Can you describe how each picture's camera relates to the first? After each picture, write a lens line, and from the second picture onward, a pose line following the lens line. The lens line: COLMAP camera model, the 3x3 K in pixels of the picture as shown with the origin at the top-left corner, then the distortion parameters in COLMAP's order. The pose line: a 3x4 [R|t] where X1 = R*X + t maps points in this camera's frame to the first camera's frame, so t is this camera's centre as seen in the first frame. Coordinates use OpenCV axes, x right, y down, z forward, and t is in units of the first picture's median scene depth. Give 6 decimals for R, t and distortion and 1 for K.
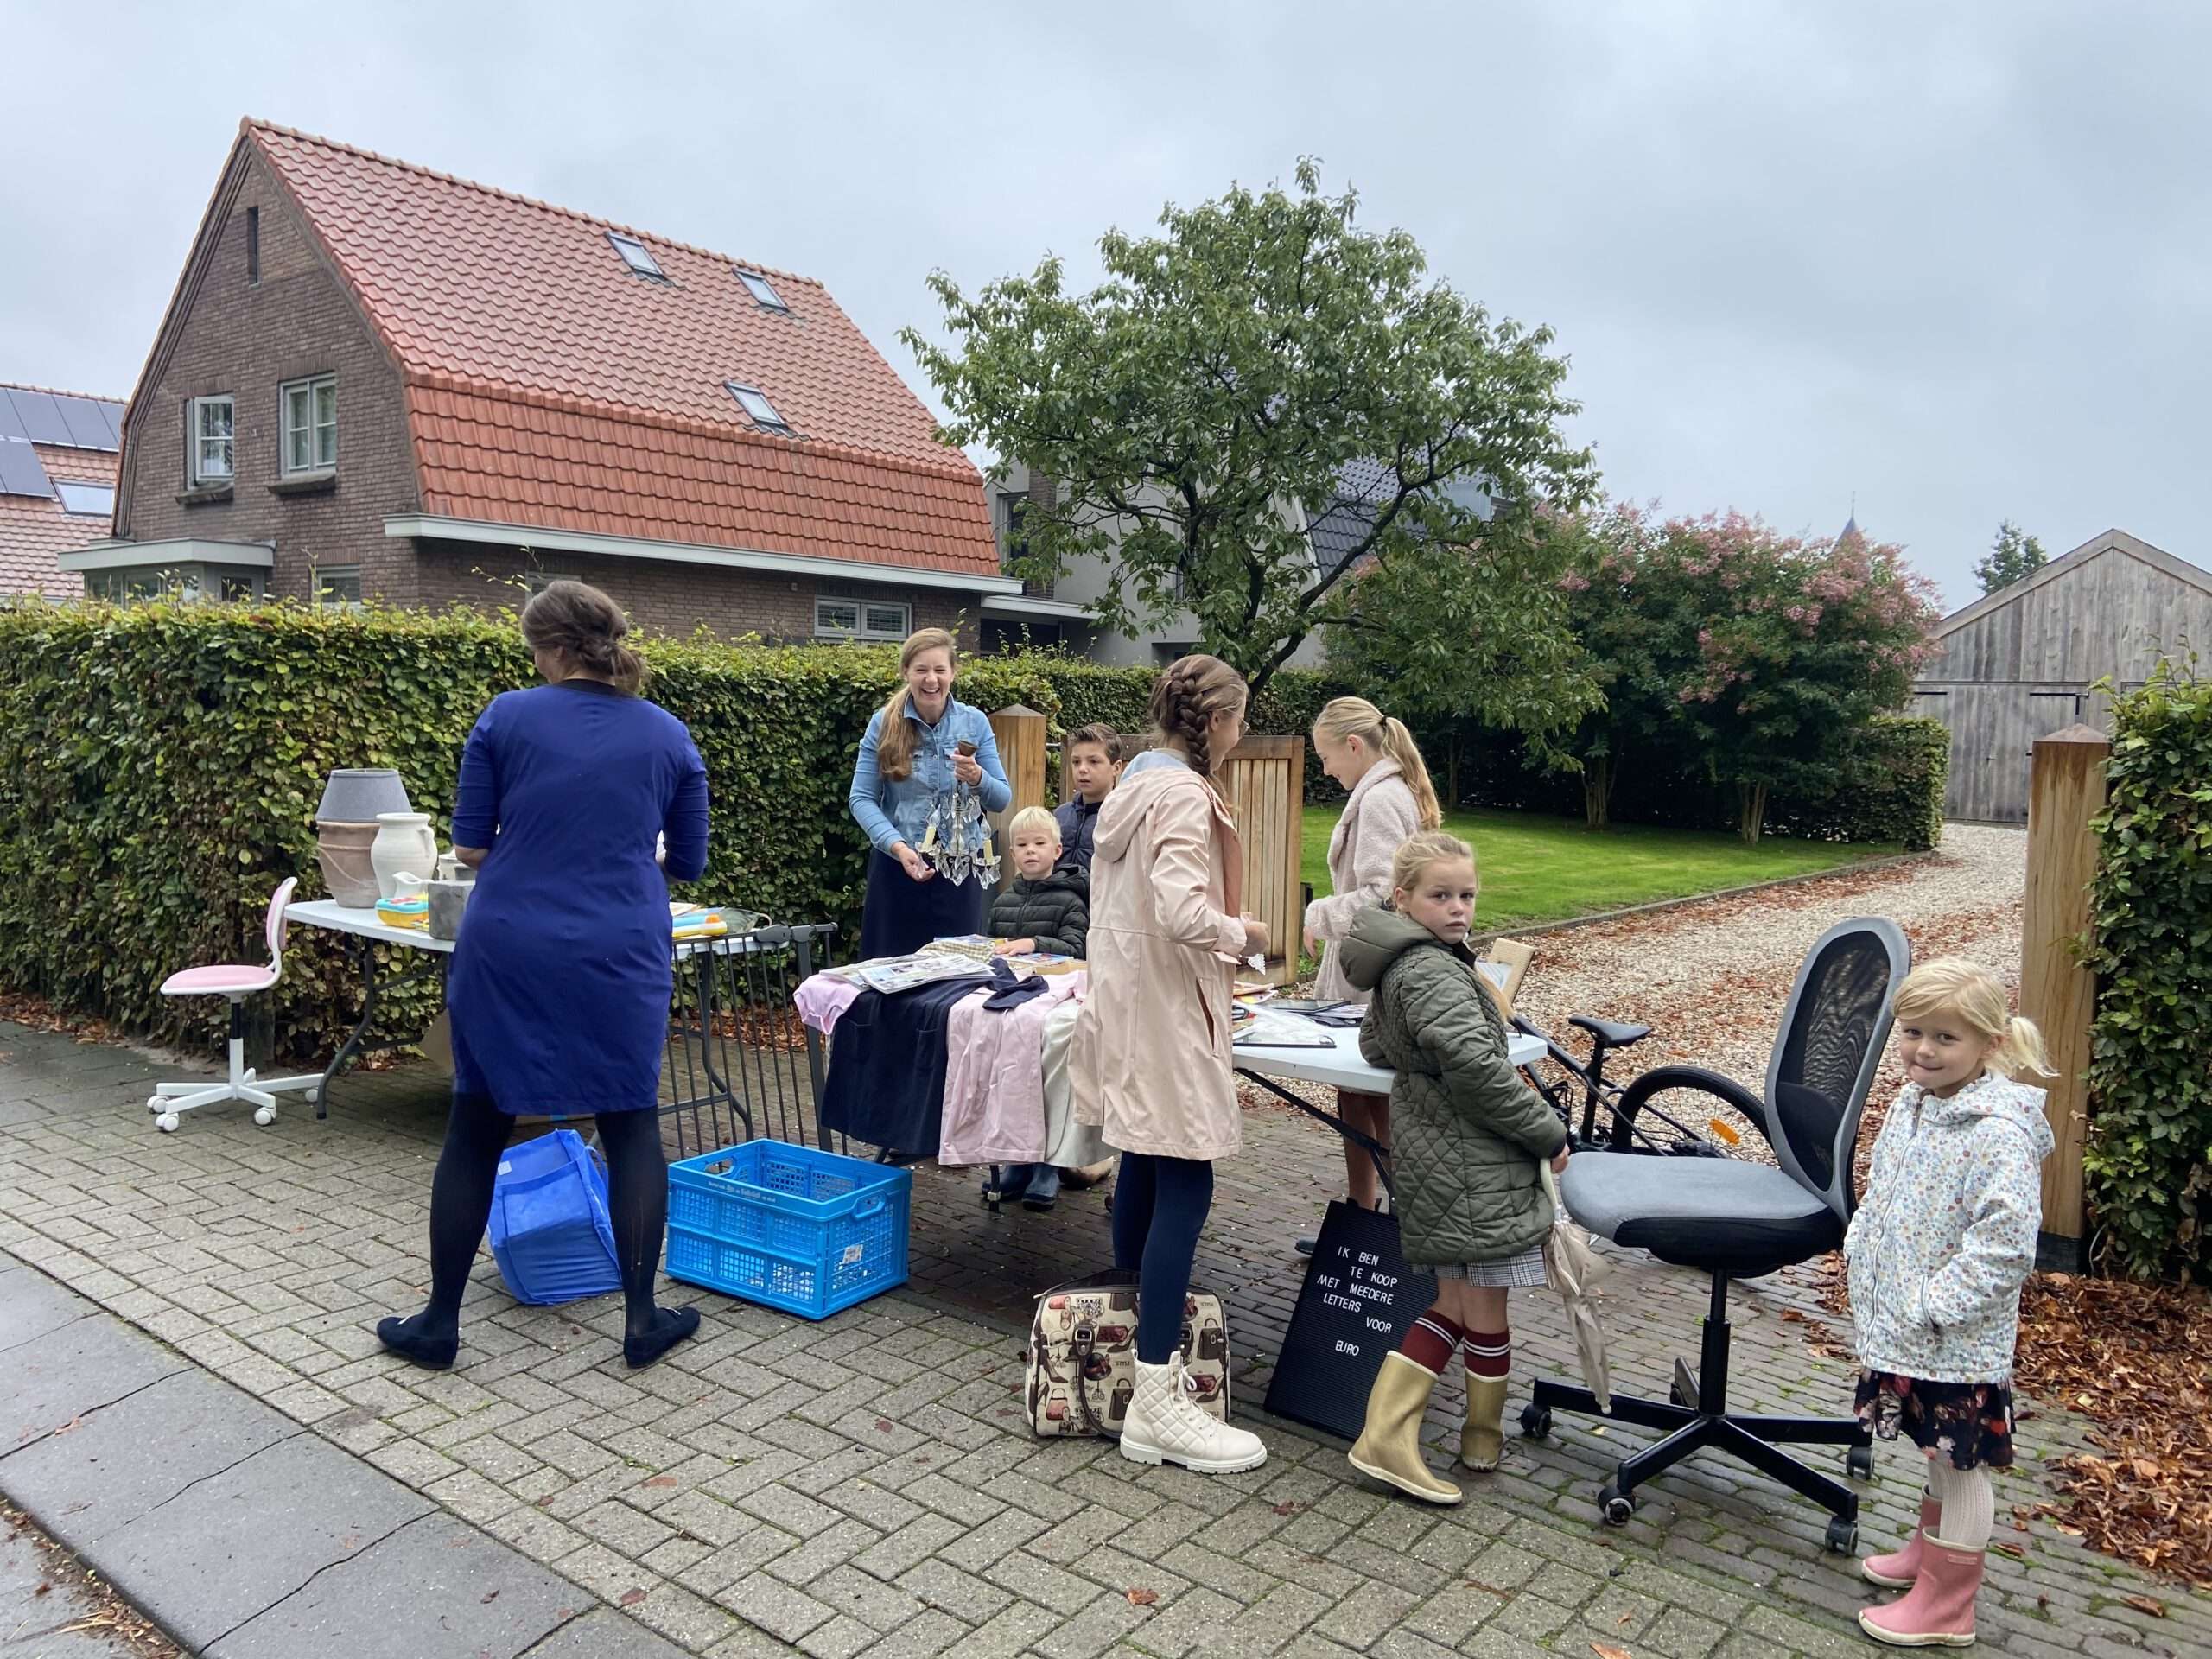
lens RADIAL K [[1717.2, 0, 1104.1], [0, 1717.2, 803.2], [0, 0, 1]] dist [0.143256, -0.188436]
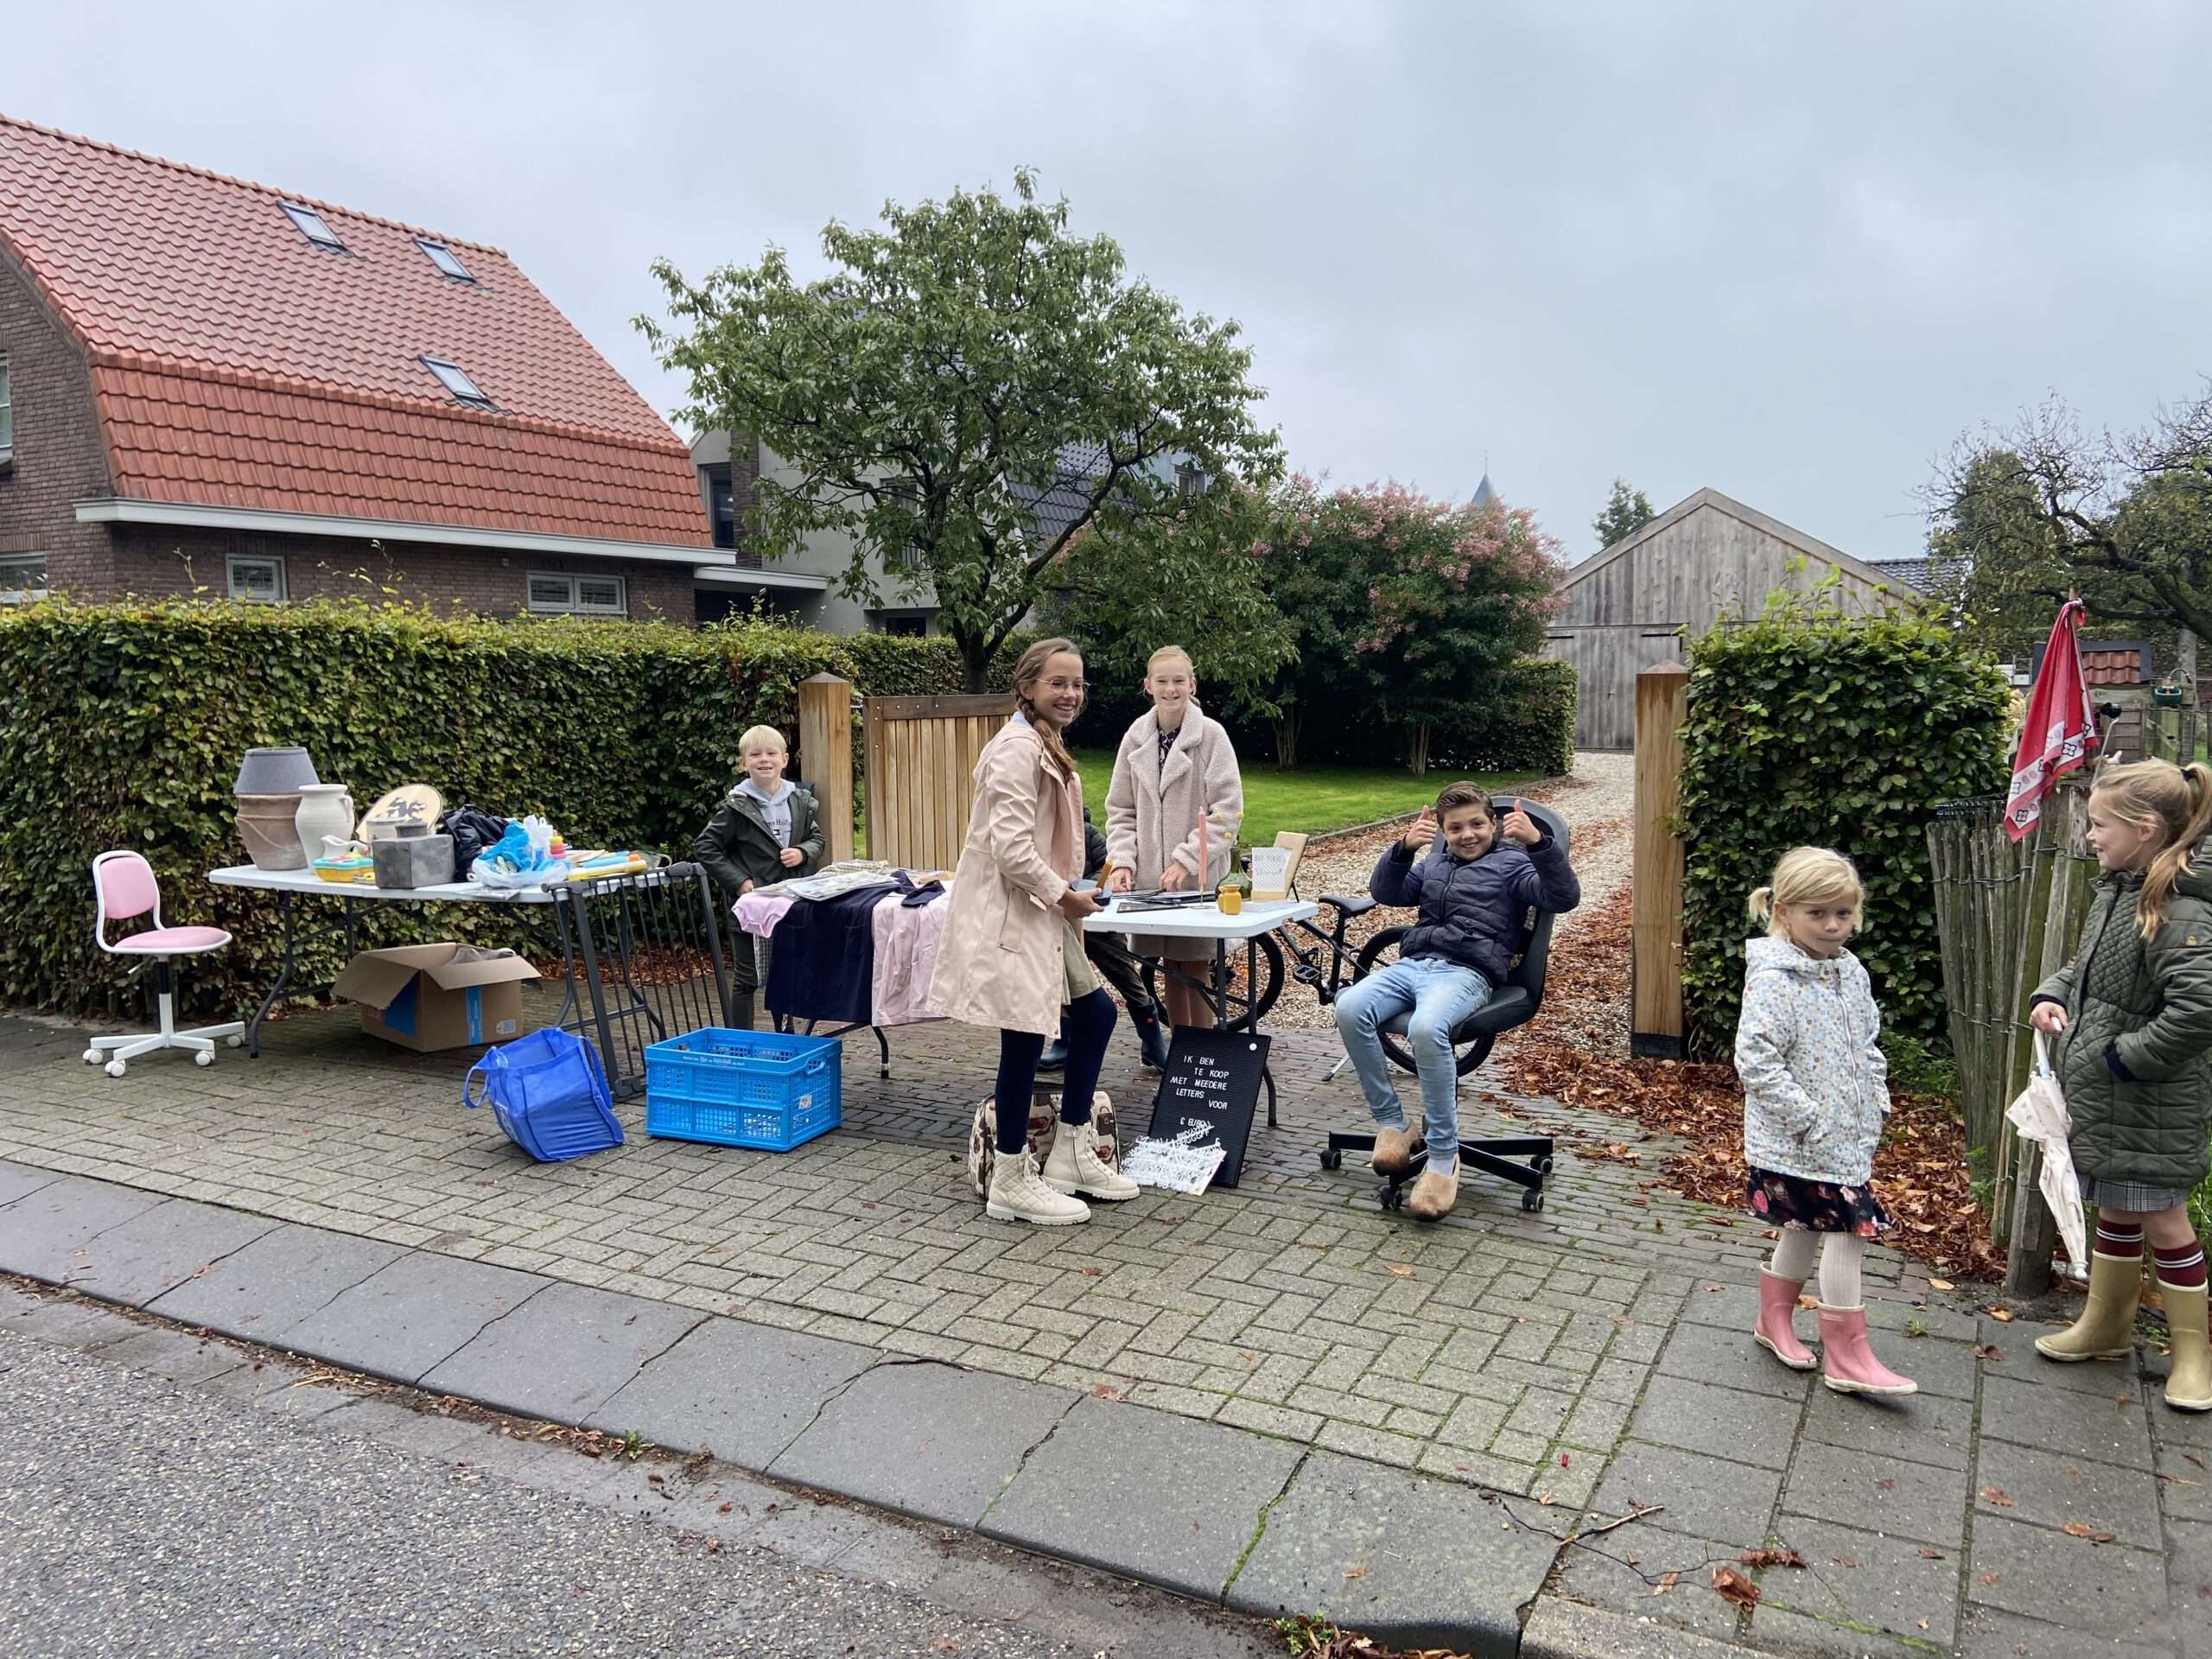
lens RADIAL K [[1717.2, 0, 1104.1], [0, 1717.2, 803.2], [0, 0, 1]] dist [0.143256, -0.188436]
pose [[0.982702, -0.047390, 0.179025, -0.048729], [0.043474, 0.998723, 0.025737, 0.004905], [-0.180016, -0.017509, 0.983508, -0.099701]]
